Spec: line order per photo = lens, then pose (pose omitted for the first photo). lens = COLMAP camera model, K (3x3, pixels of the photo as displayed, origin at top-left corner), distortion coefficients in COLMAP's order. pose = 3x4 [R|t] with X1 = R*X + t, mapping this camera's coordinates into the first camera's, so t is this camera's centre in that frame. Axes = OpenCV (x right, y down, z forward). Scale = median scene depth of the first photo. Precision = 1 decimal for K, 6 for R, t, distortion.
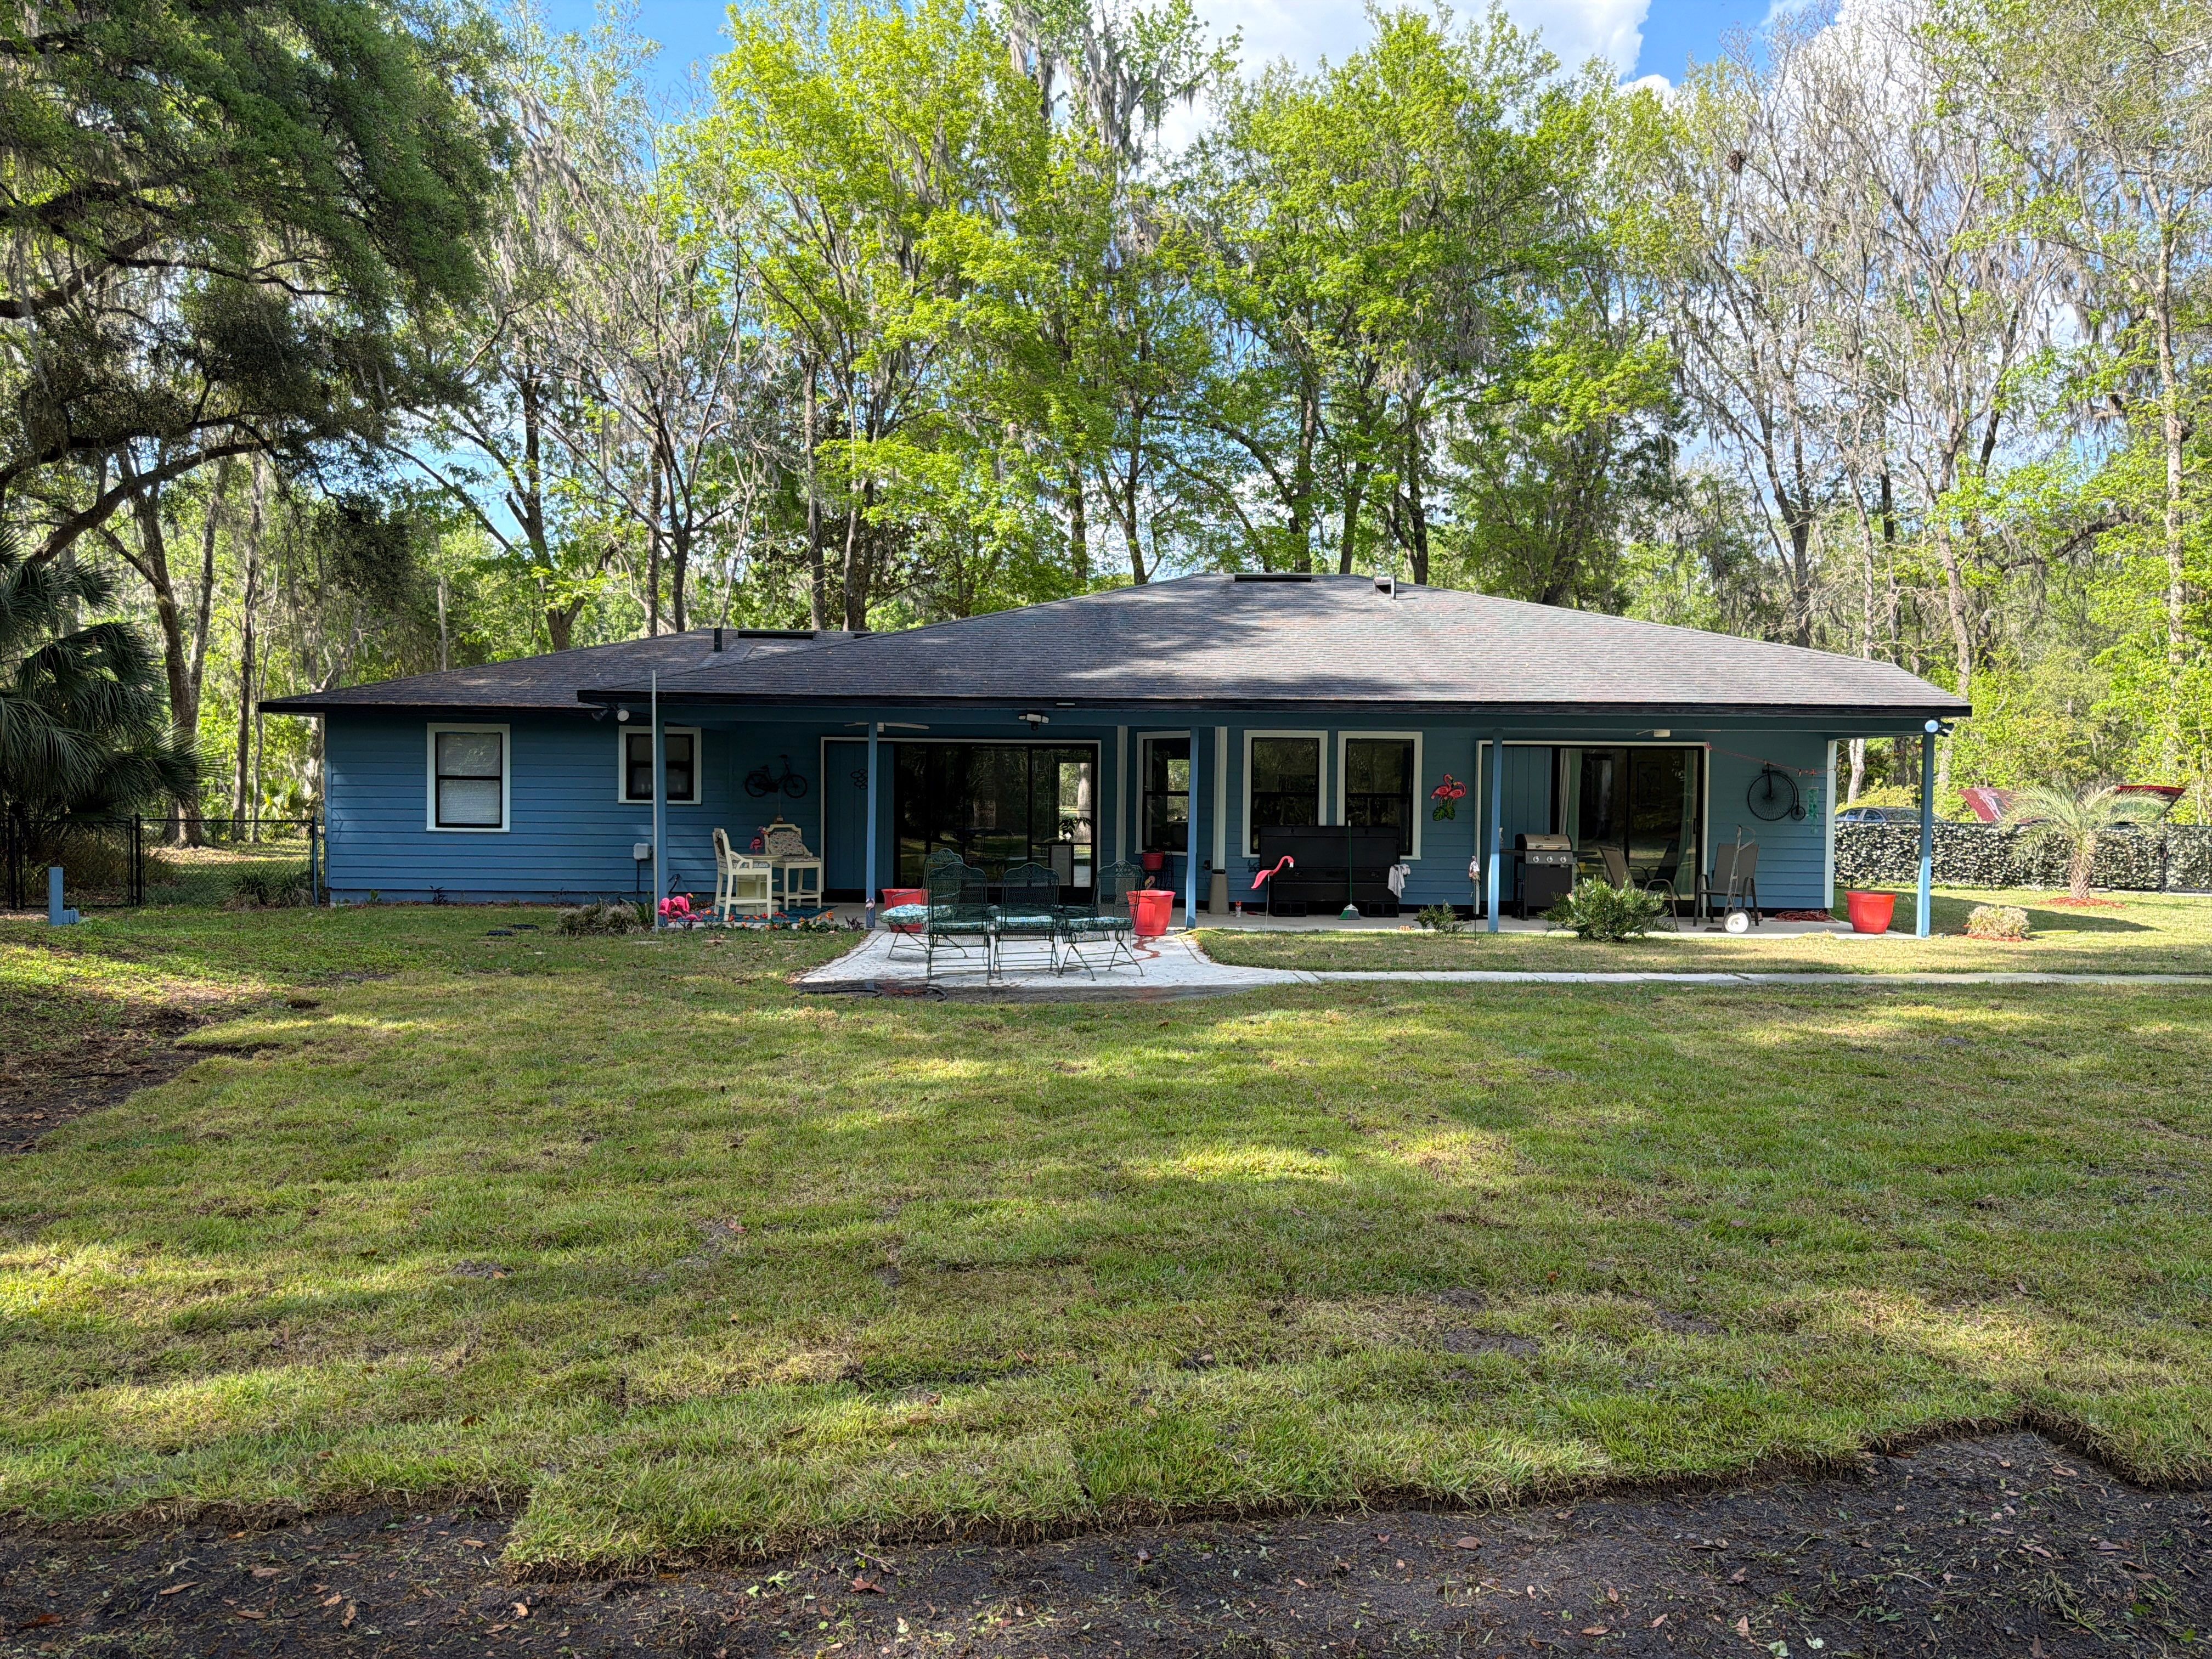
lens RADIAL K [[1625.3, 0, 1104.8], [0, 1625.3, 829.5], [0, 0, 1]] dist [0.081393, -0.068023]
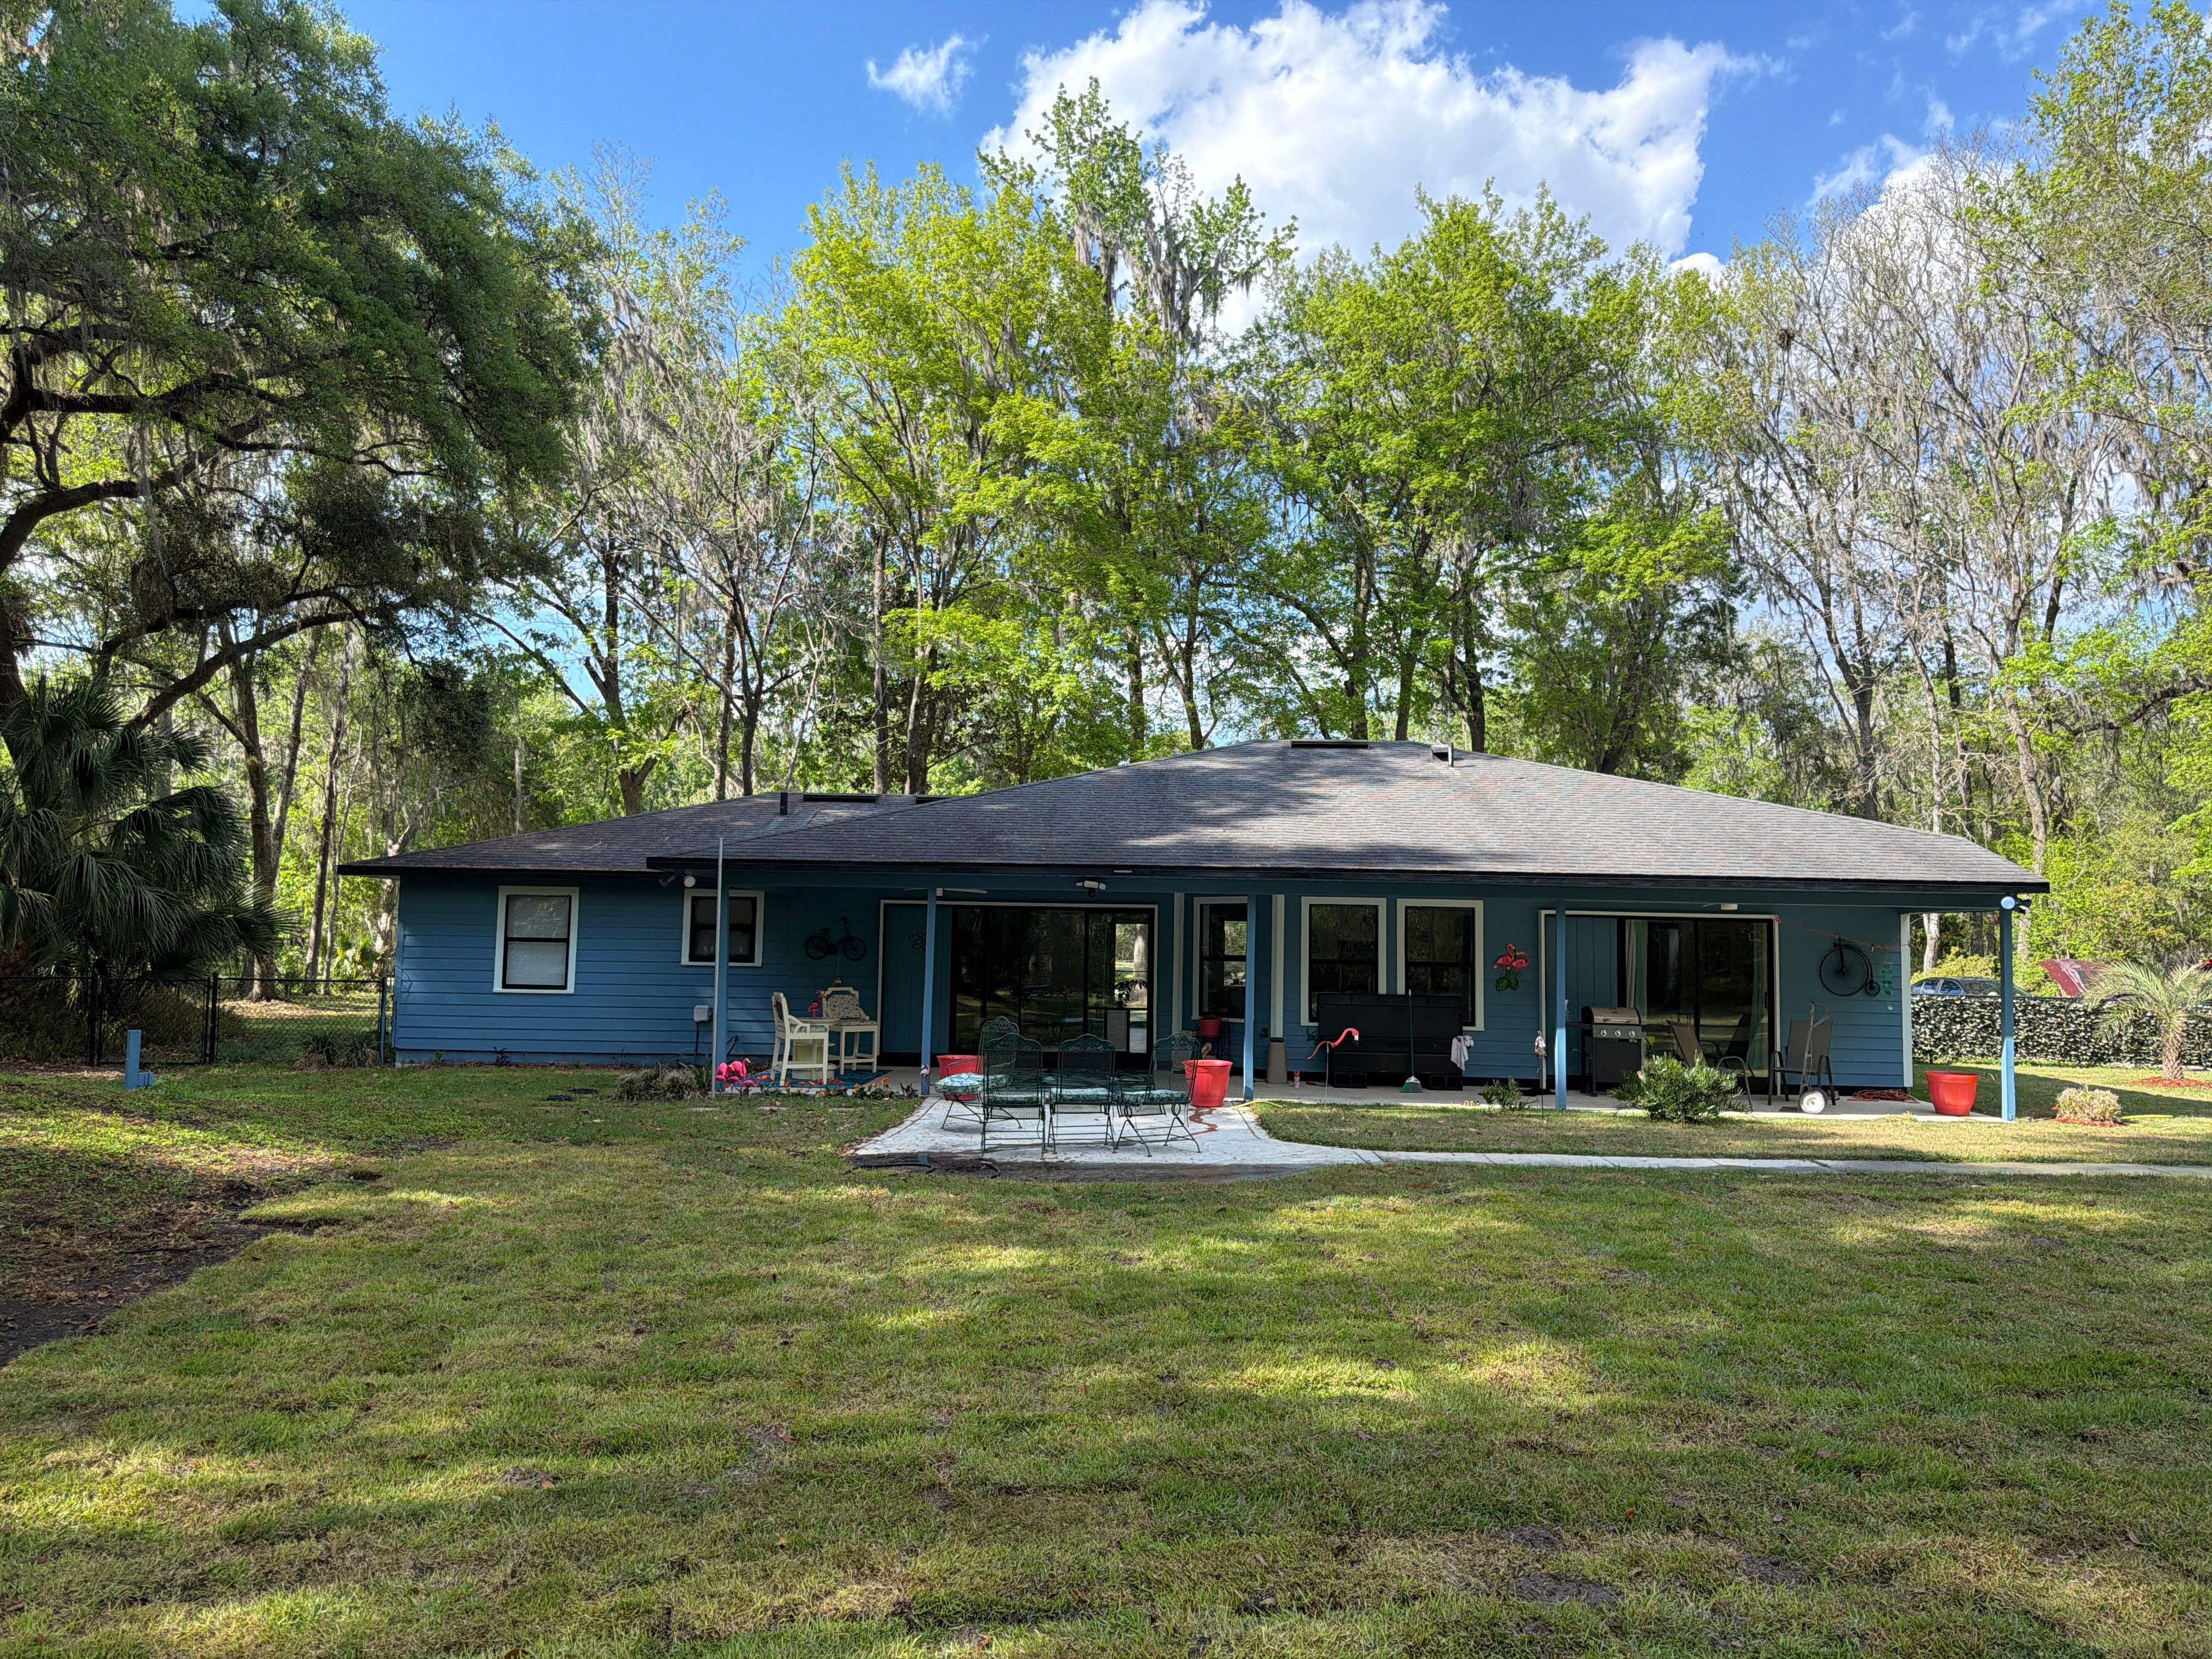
lens RADIAL K [[1625.1, 0, 1096.4], [0, 1625.1, 824.9], [0, 0, 1]] dist [0.082892, -0.072303]
pose [[0.999181, 0.005019, -0.040158, -0.000269], [-0.008880, 0.995290, -0.096539, -0.004964], [0.039484, 0.096817, 0.994519, -0.001334]]
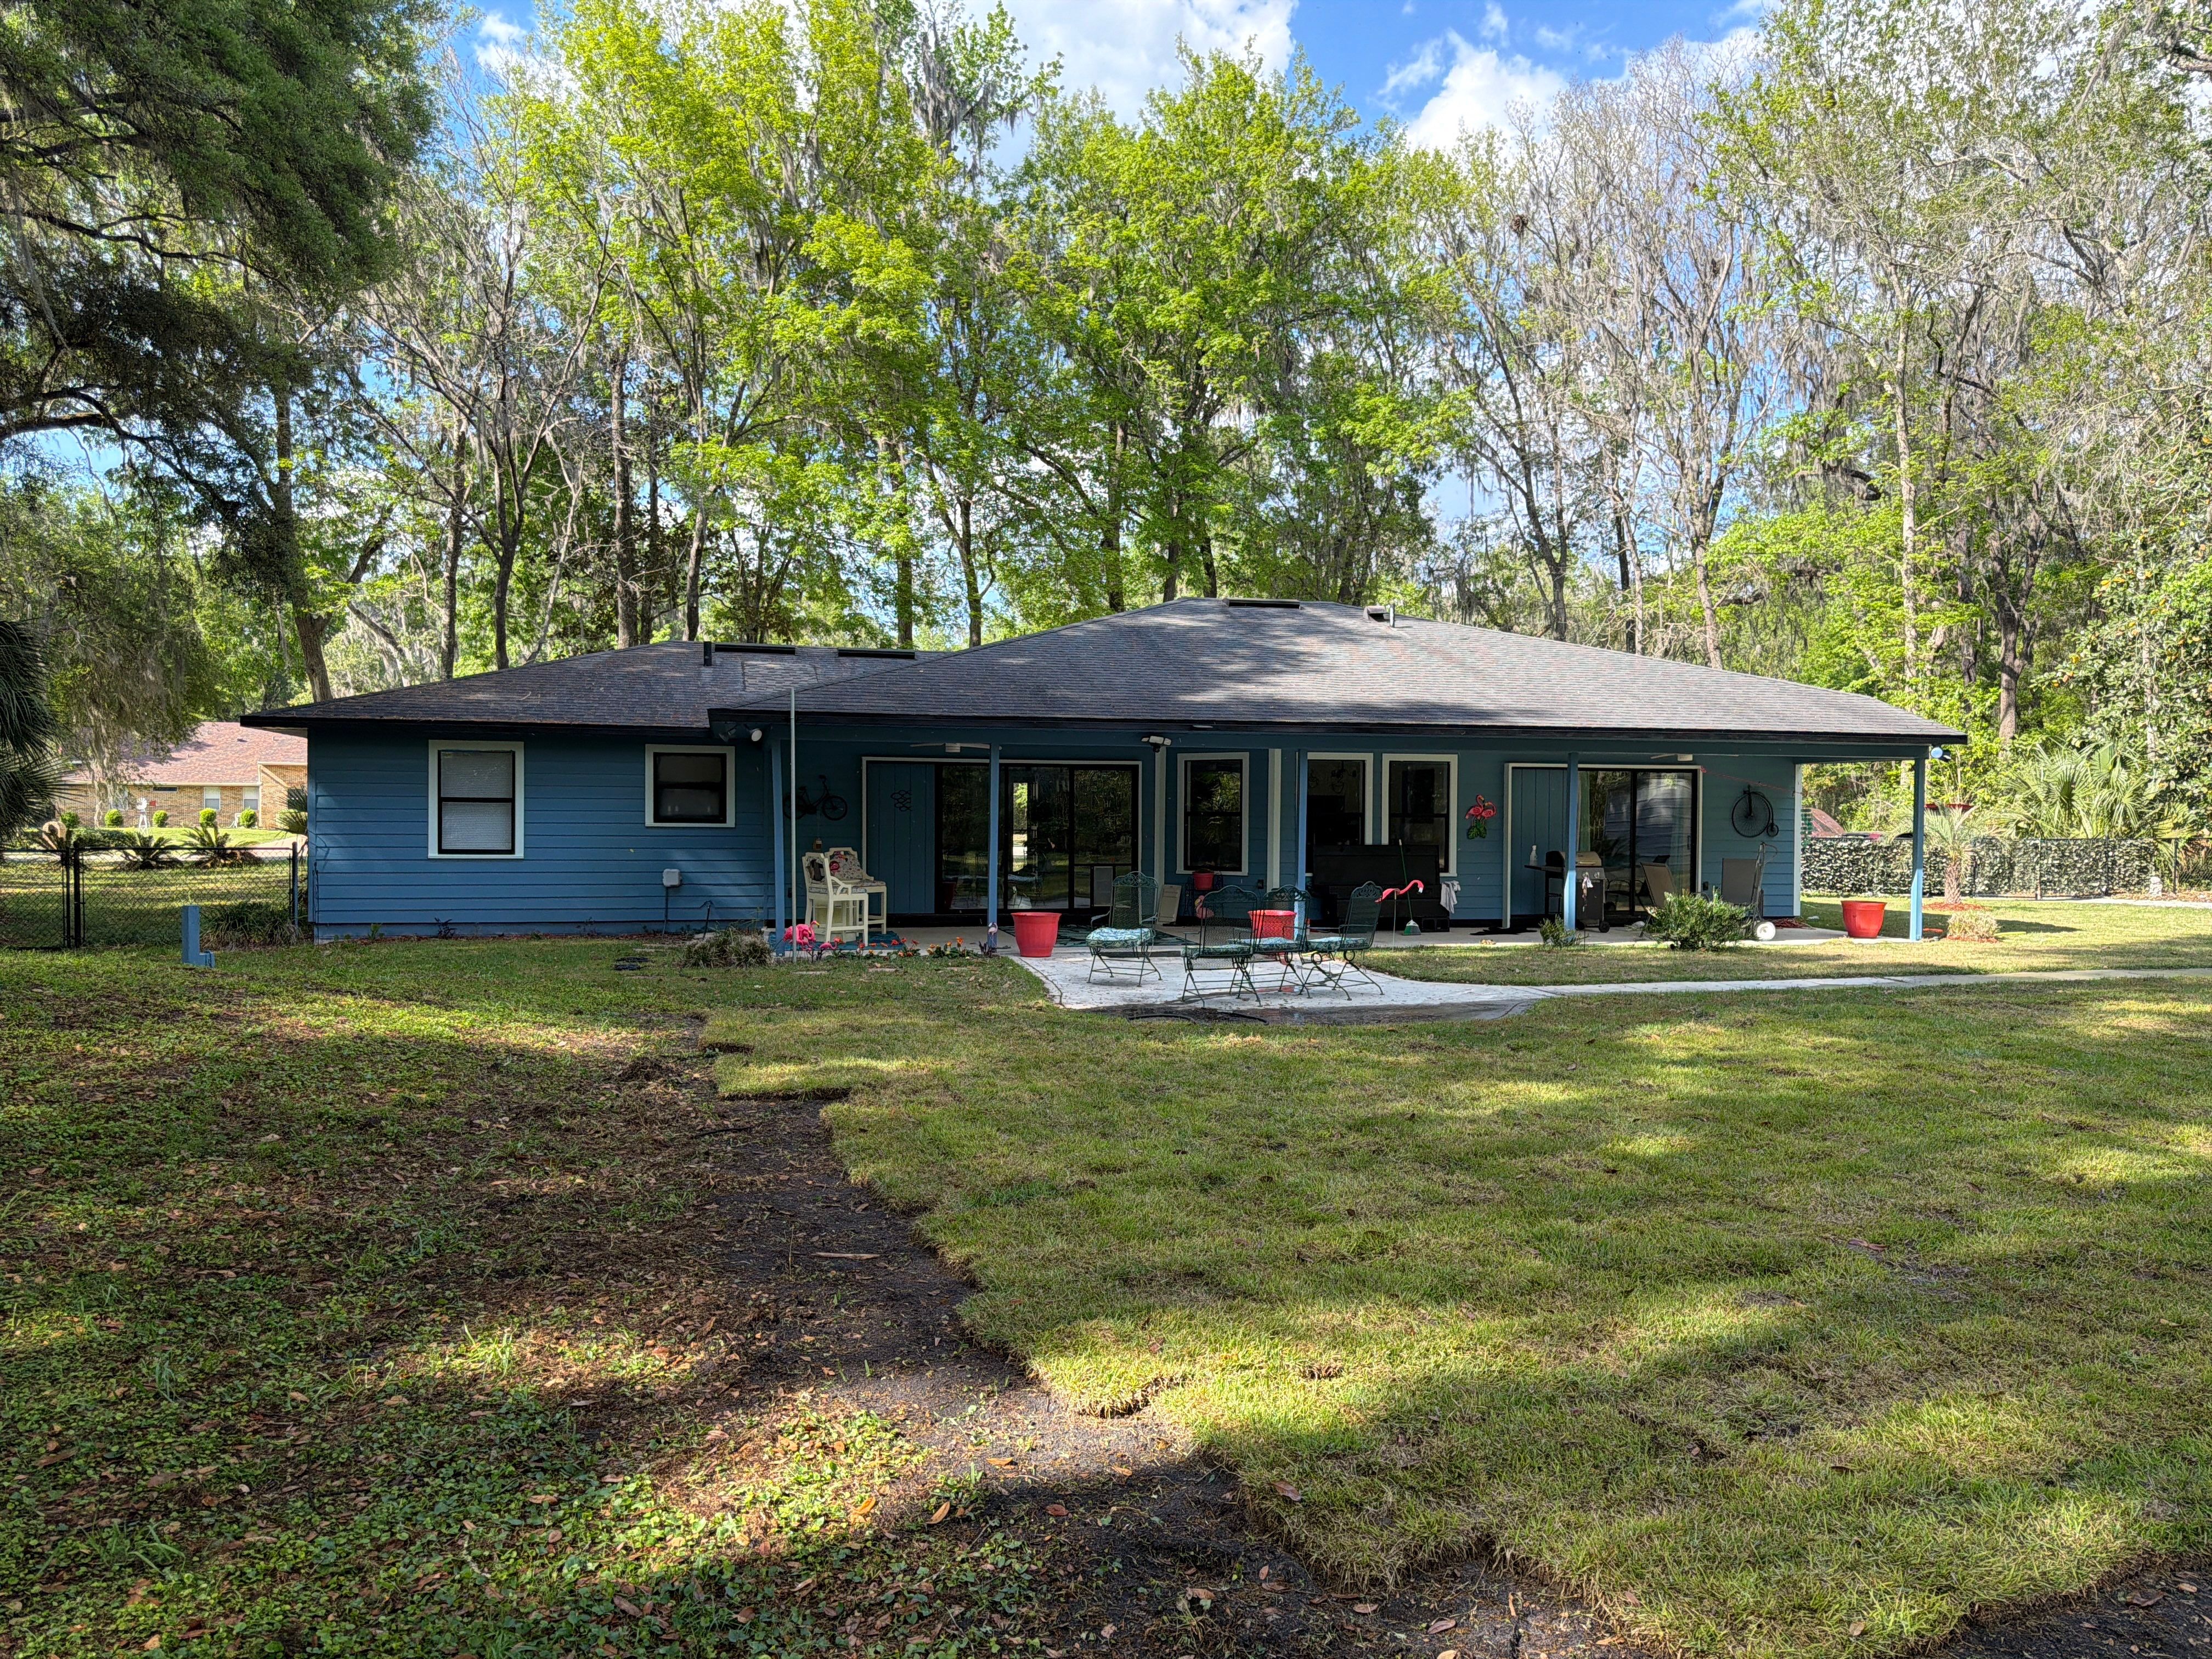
lens RADIAL K [[1625.3, 0, 1104.8], [0, 1625.3, 829.5], [0, 0, 1]] dist [0.081393, -0.068023]
pose [[0.975951, -0.005613, 0.217919, -0.167648], [0.007712, 0.999932, -0.008781, -0.002807], [-0.217855, 0.010250, 0.975927, 0.016276]]
